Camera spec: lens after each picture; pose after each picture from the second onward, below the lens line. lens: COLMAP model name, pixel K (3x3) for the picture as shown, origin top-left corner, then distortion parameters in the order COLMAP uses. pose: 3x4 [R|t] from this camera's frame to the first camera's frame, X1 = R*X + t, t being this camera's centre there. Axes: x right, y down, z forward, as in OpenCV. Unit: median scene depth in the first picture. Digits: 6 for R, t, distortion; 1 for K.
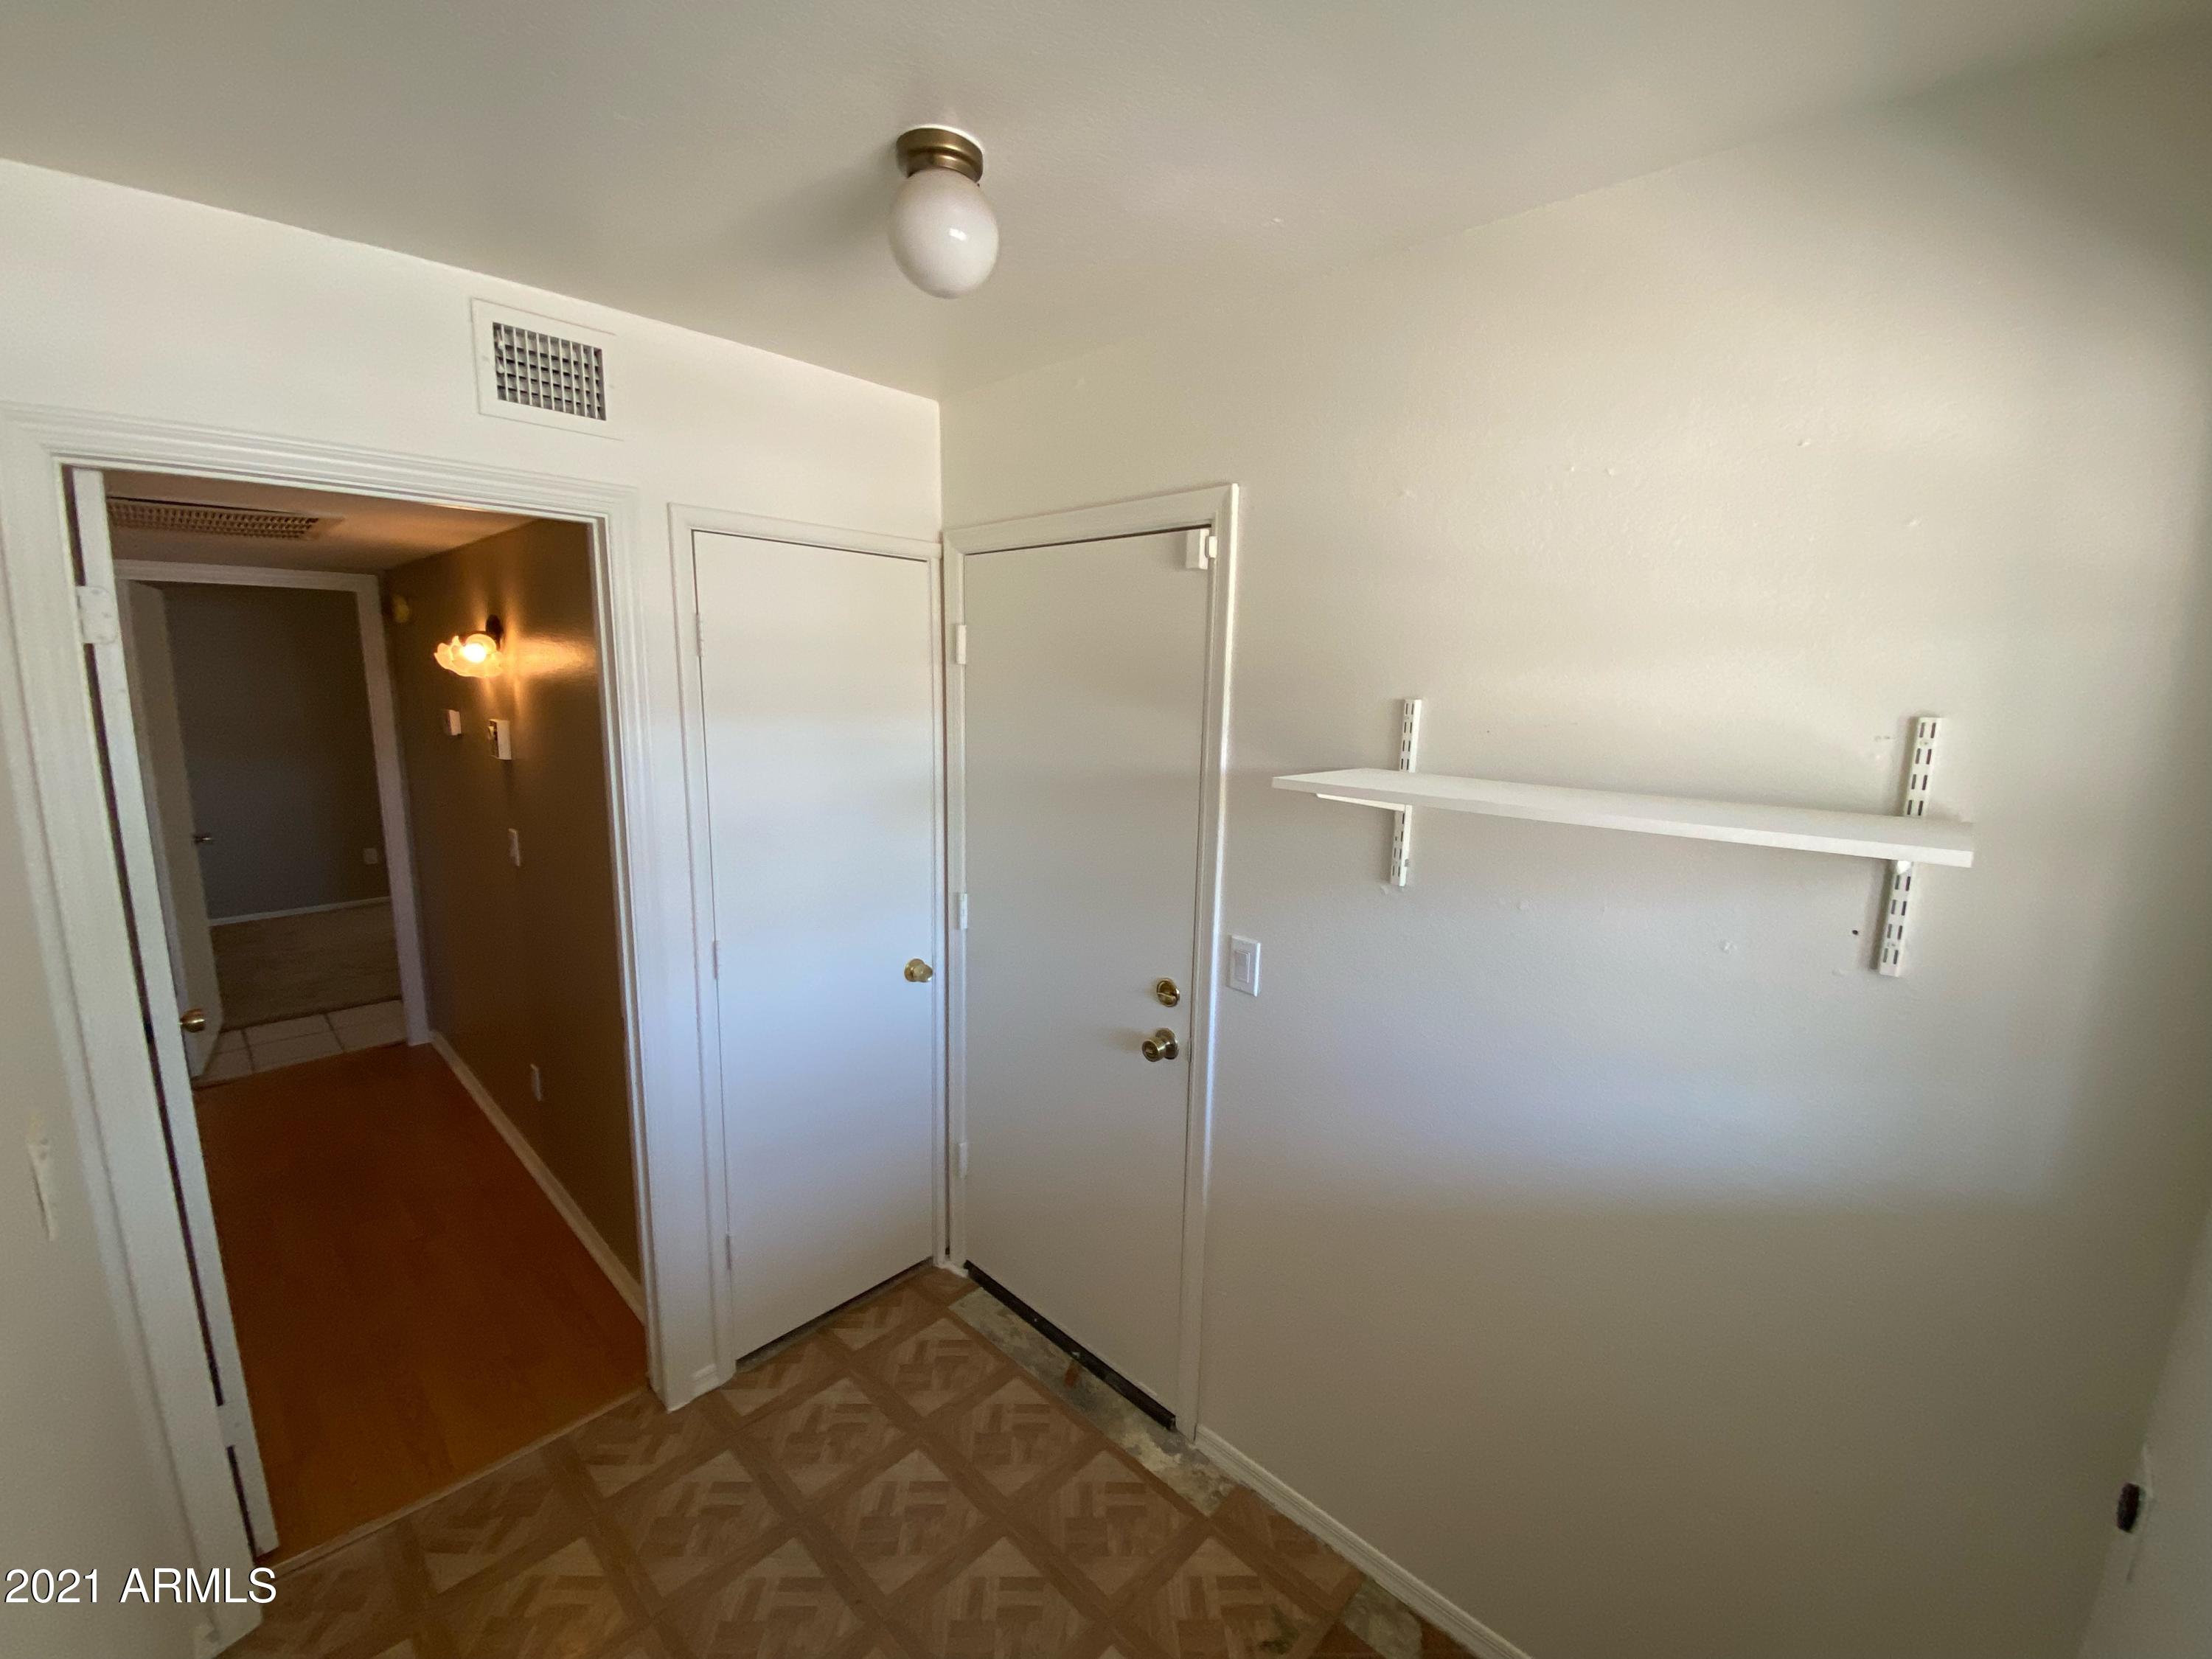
lens RADIAL K [[904.4, 0, 1111.8], [0, 904.4, 831.3], [0, 0, 1]] dist [0.010282, -0.014673]
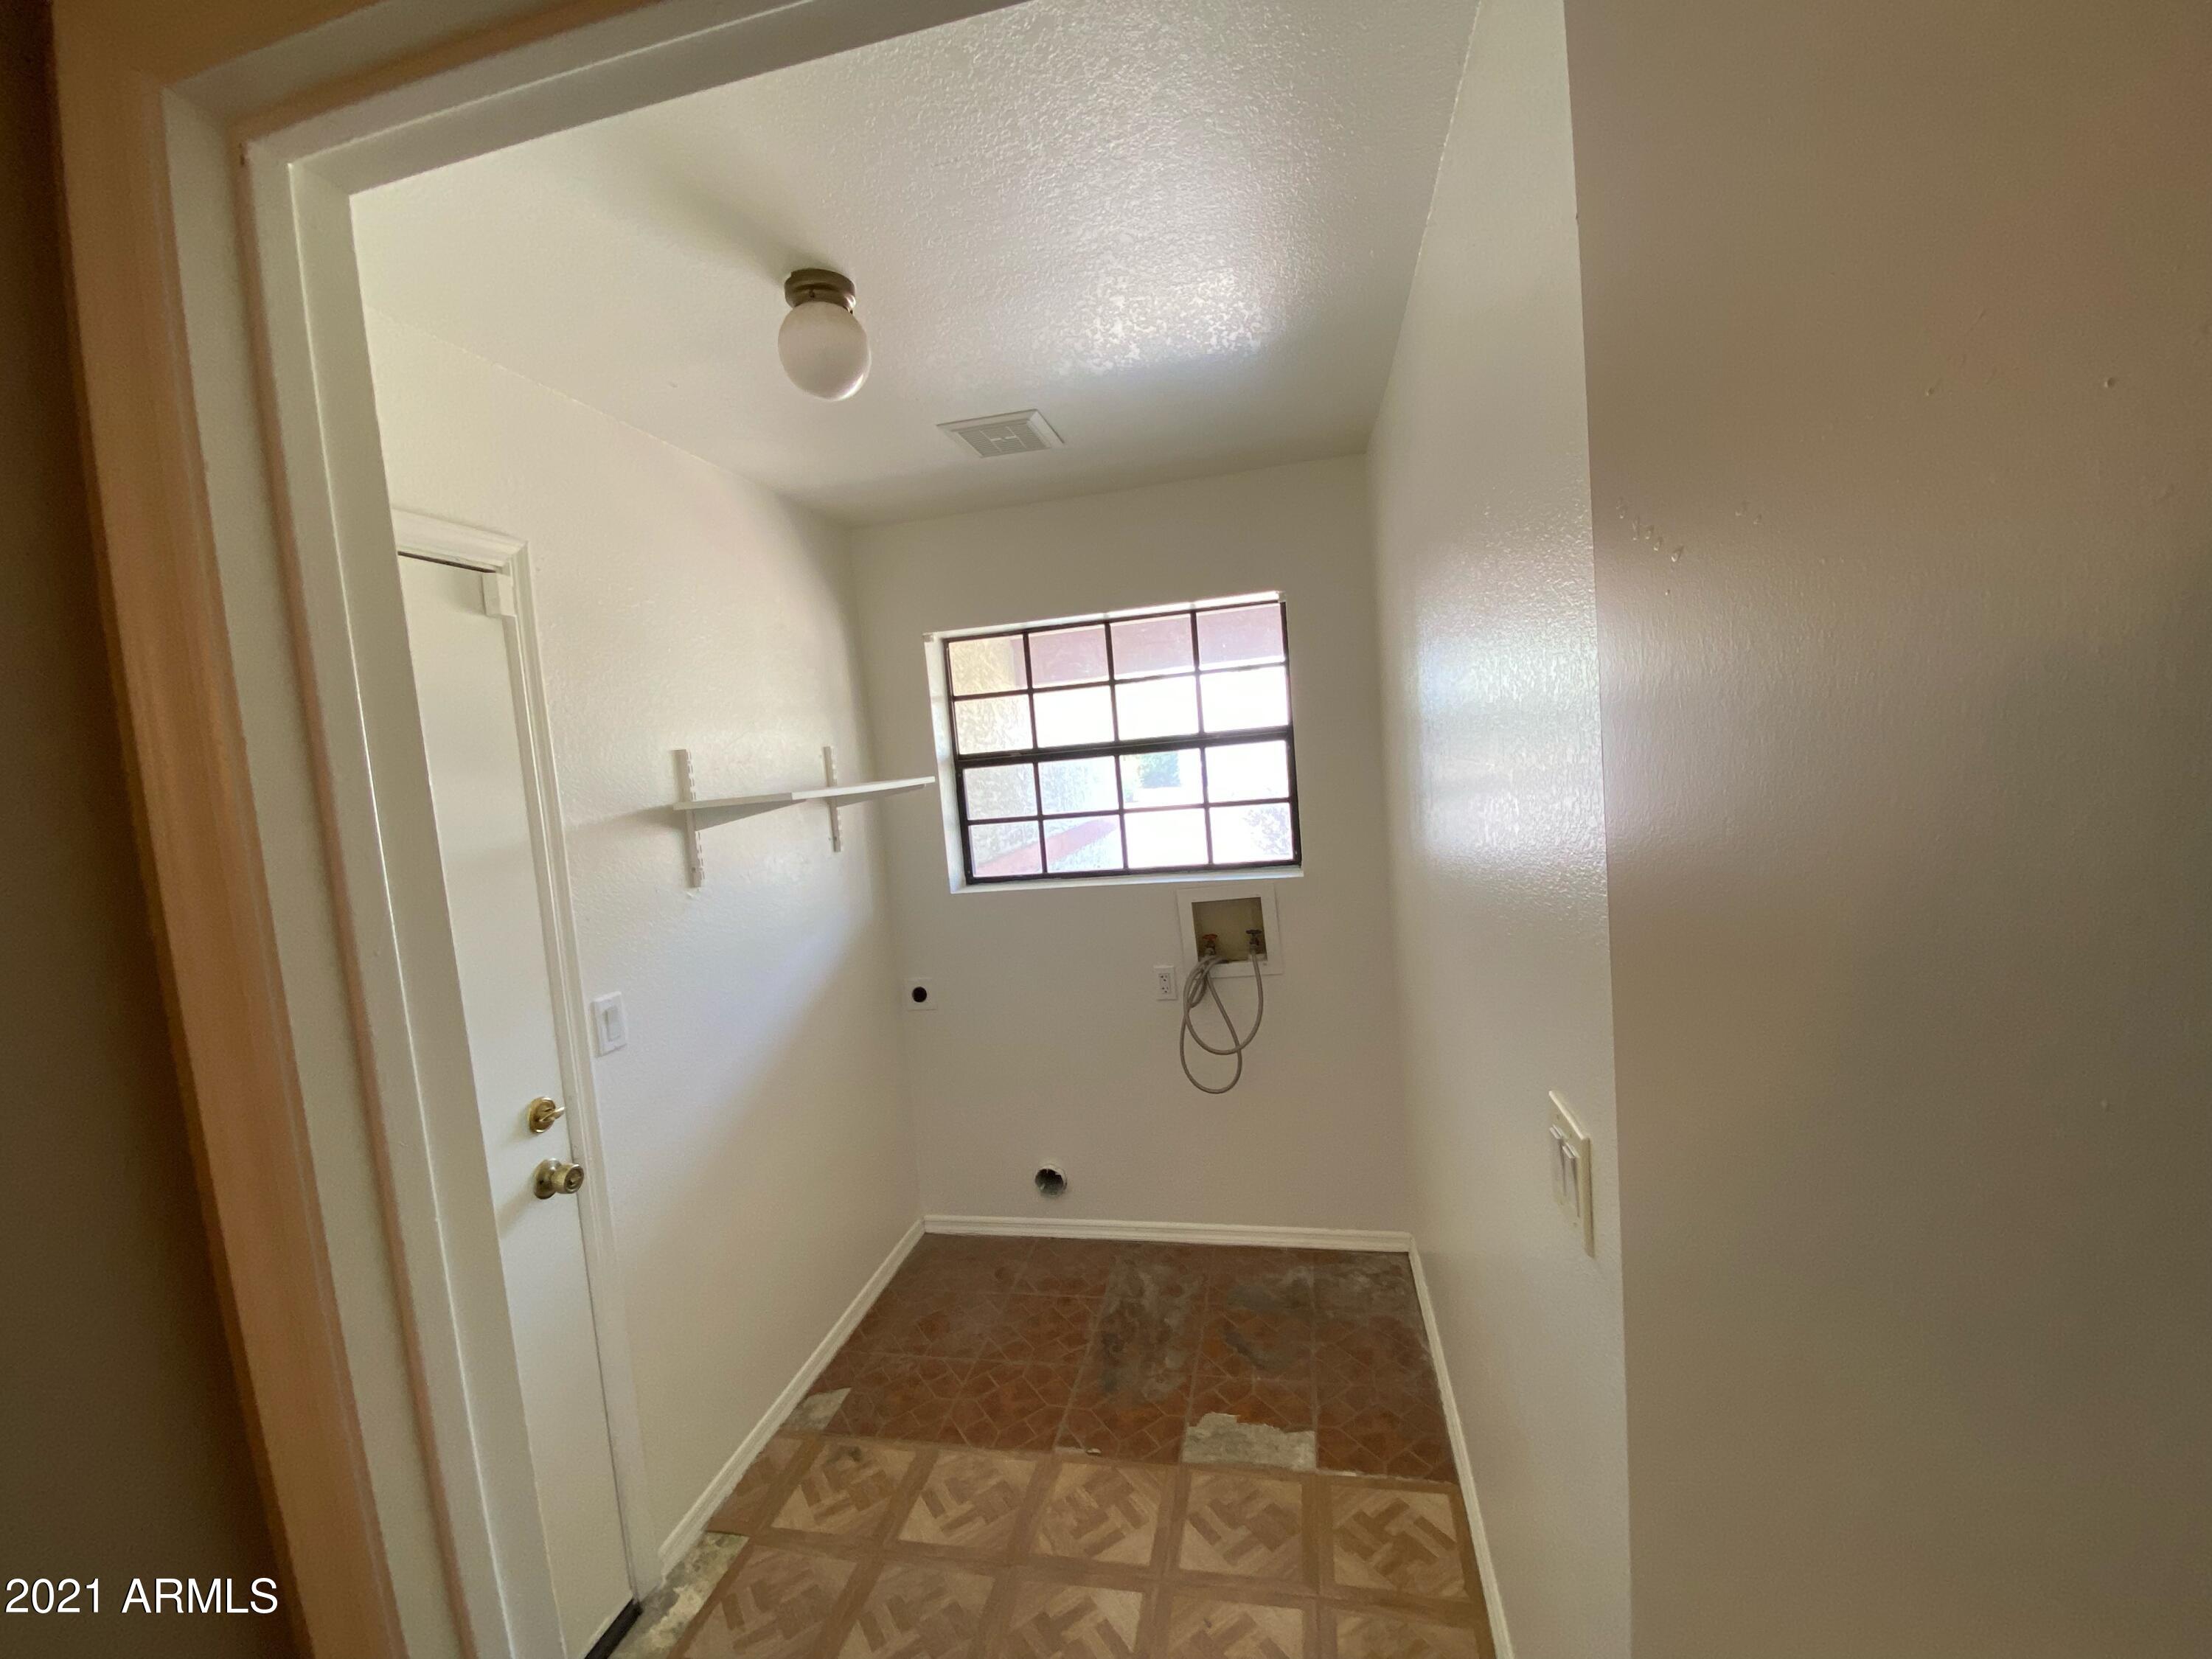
lens RADIAL K [[904.4, 0, 1101.0], [0, 904.4, 822.8], [0, 0, 1]] dist [0.010282, -0.014673]
pose [[-0.511987, -0.053350, 0.857335, -1.004524], [0.212868, 0.959058, 0.186801, -0.140570], [-0.832200, 0.278139, -0.479669, 0.998454]]
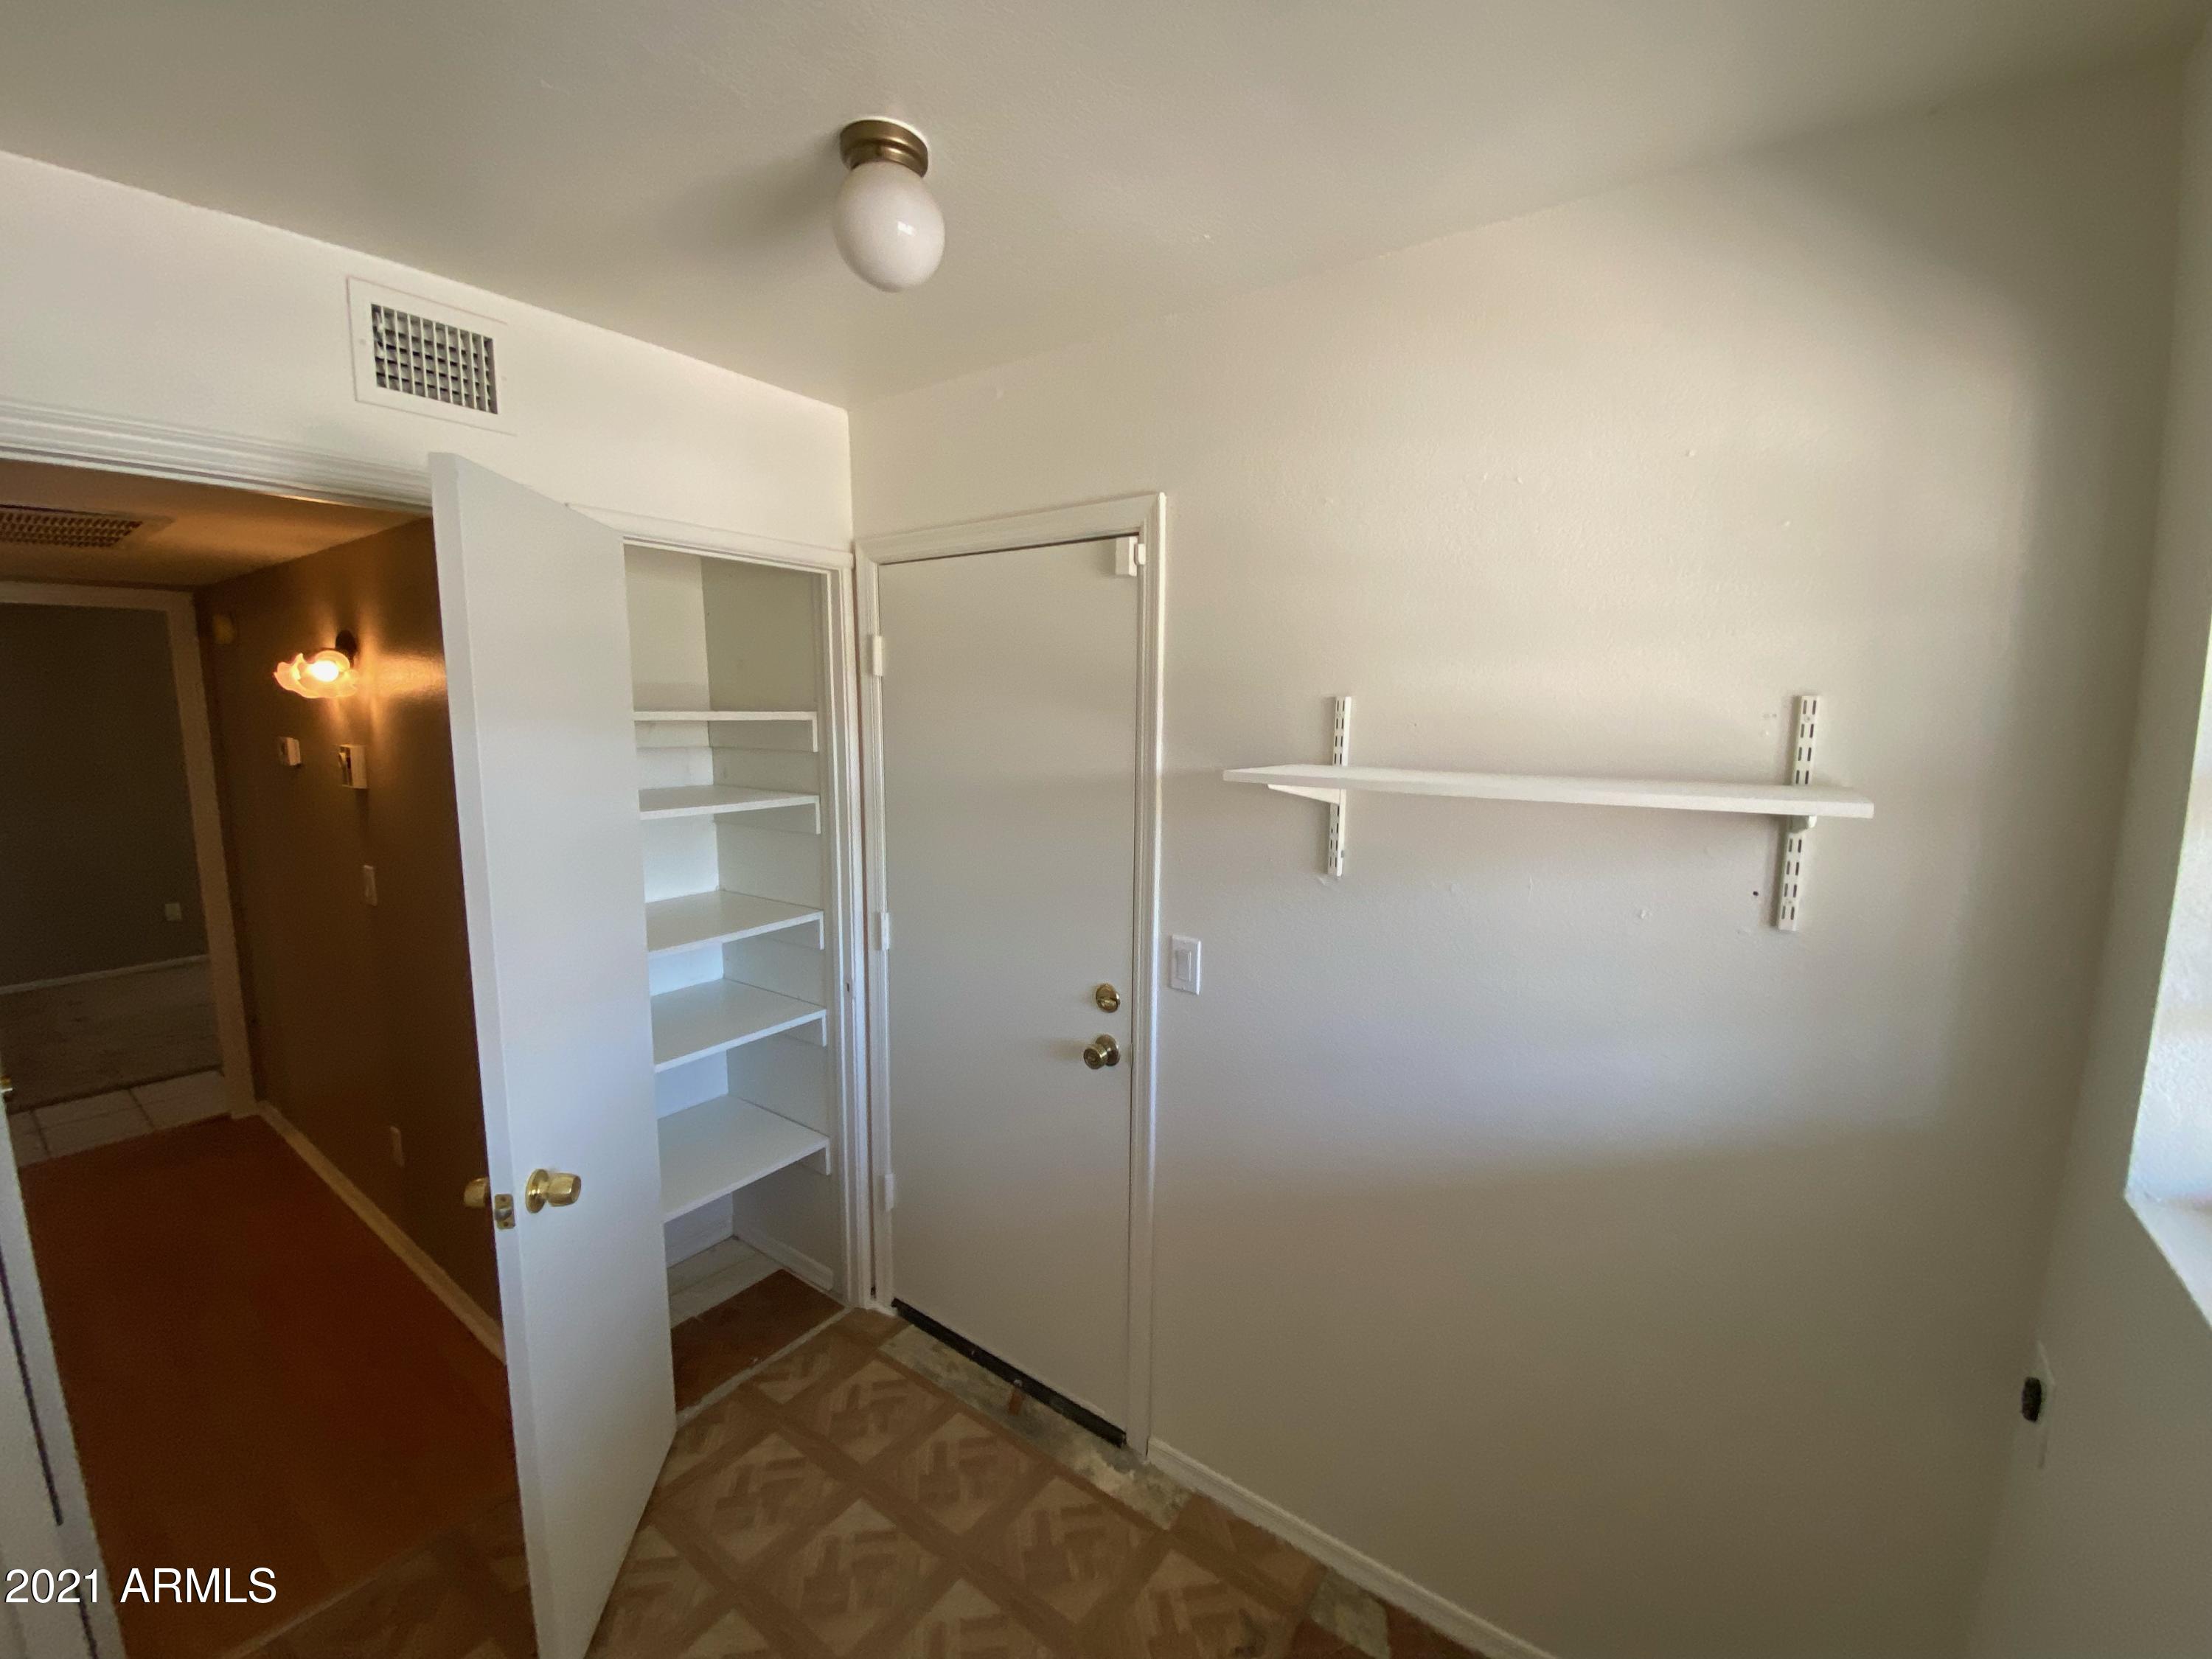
lens RADIAL K [[904.4, 0, 1113.5], [0, 904.4, 830.3], [0, 0, 1]] dist [0.010282, -0.014673]
pose [[0.990648, -0.032258, 0.132571, -0.061756], [0.036508, 0.998890, -0.029757, 0.025210], [-0.131464, 0.034318, 0.990727, 0.005312]]
